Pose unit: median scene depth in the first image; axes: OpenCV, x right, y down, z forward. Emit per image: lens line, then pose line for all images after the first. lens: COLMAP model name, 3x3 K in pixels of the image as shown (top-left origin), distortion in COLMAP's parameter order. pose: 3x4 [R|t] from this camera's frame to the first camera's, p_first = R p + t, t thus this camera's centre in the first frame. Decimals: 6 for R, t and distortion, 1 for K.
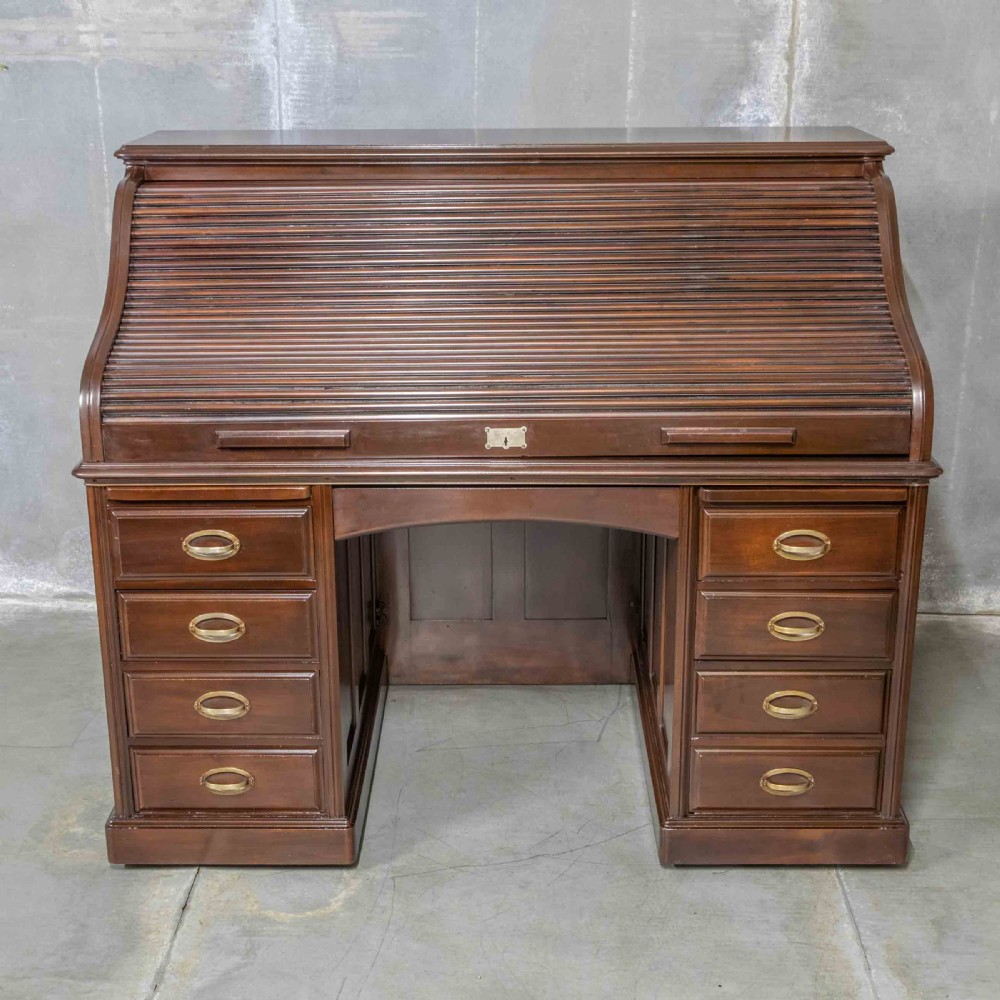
lens RADIAL K [[1560.2, 0, 490.0], [0, 1560.2, 504.4], [0, 0, 1]] dist [-0.025434, 0.075290]
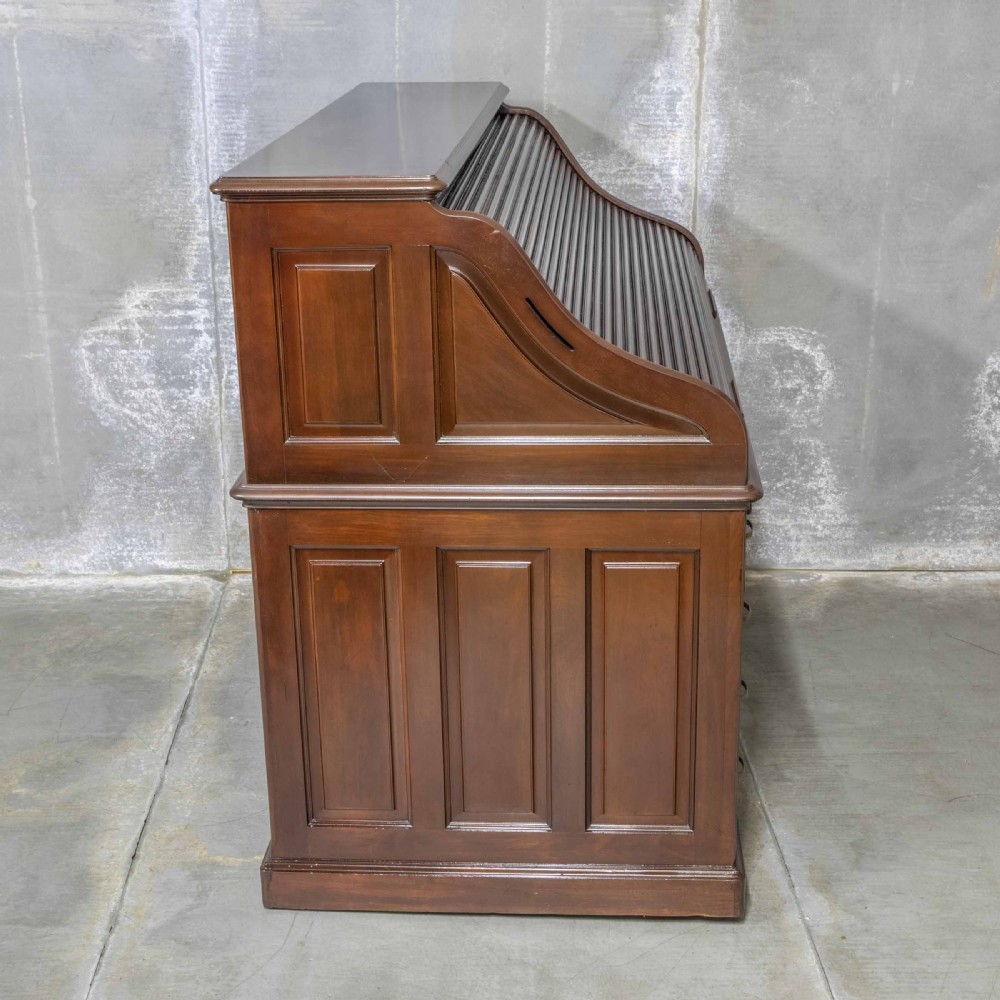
lens RADIAL K [[1636.1, 0, 516.7], [0, 1636.1, 496.4], [0, 0, 1]] dist [0.011531, 0.102296]
pose [[0.997043, -0.019045, 0.074451, -0.016250], [0.019557, 0.999790, -0.006147, 0.025910], [-0.074318, 0.007585, 0.997206, -0.073840]]
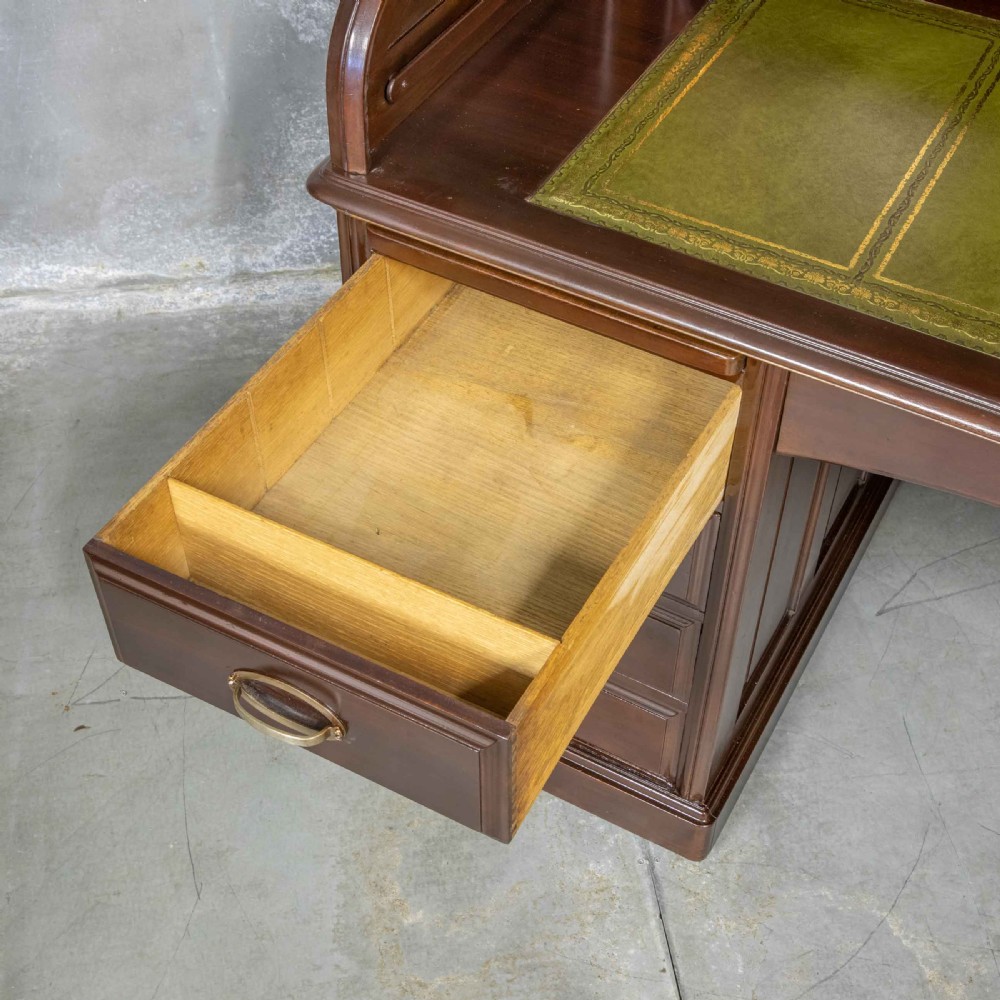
lens RADIAL K [[1539.3, 0, 503.5], [0, 1539.3, 497.6], [0, 0, 1]] dist [-0.012789, 0.089714]
pose [[0.984780, -0.126793, 0.118879, -0.236767], [0.054477, 0.874681, 0.481627, -0.164651], [-0.165048, -0.467820, 0.868276, 0.486671]]
